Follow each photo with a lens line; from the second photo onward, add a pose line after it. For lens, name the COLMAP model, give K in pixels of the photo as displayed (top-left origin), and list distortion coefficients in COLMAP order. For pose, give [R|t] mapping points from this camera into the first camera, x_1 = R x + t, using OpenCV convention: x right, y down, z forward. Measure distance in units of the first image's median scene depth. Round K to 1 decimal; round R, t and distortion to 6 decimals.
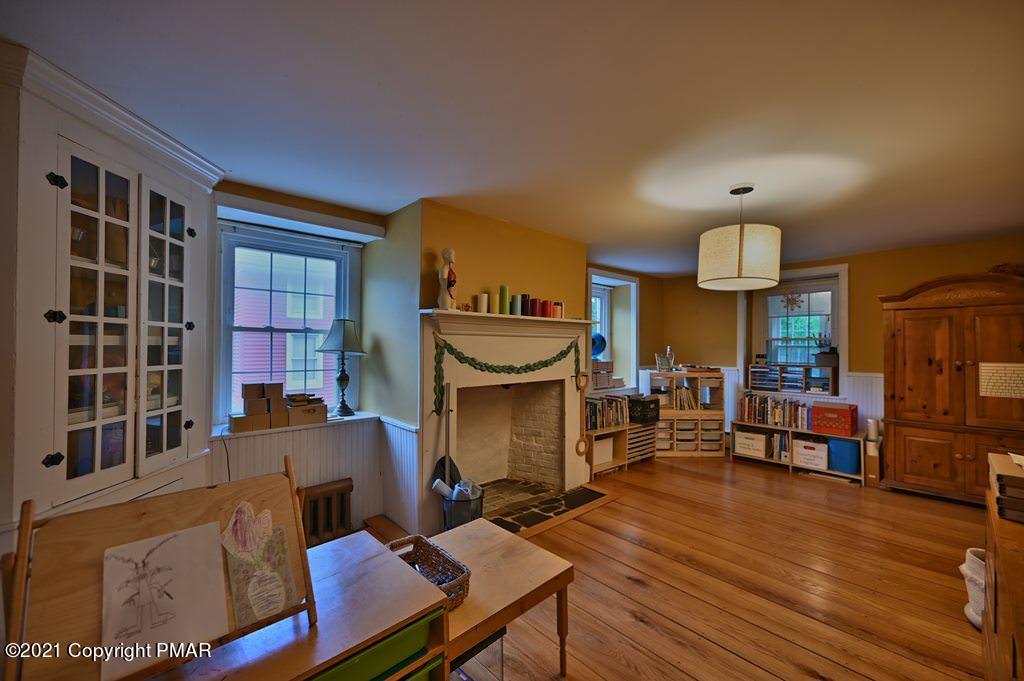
lens RADIAL K [[403.5, 0, 518.6], [0, 403.5, 339.8], [0, 0, 1]] dist [-0.000575, 0.000636]
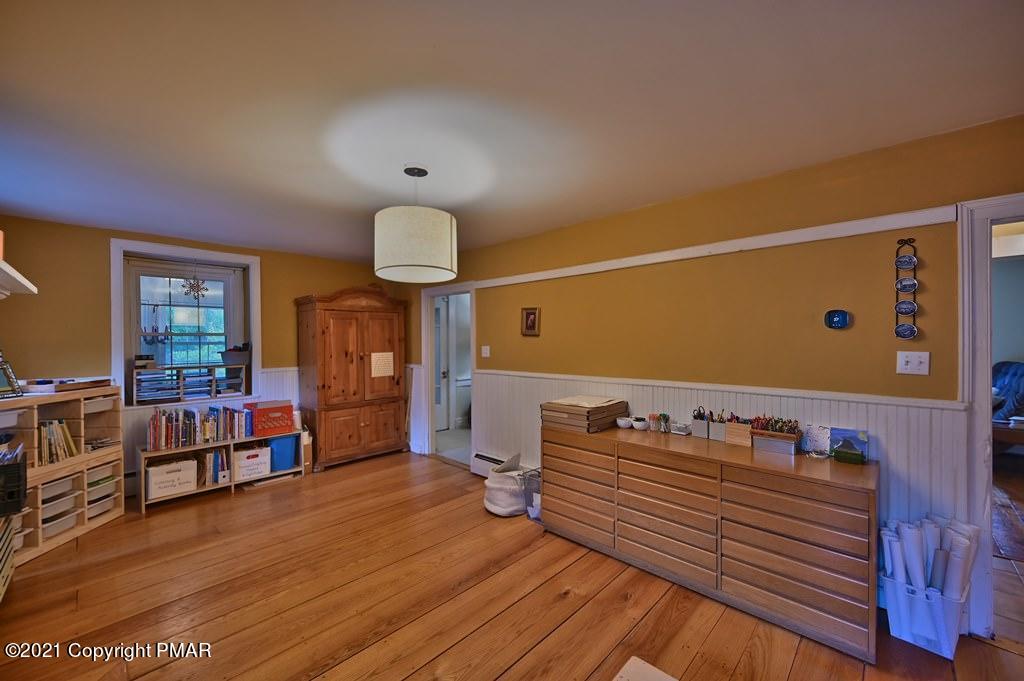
lens RADIAL K [[403.5, 0, 518.6], [0, 403.5, 340.5], [0, 0, 1]] dist [-0.000575, 0.000636]
pose [[-0.067756, -0.007838, 0.997671, -0.205117], [-0.006240, 0.999953, 0.007432, 0.000613], [-0.997682, -0.005722, -0.067802, 0.465818]]
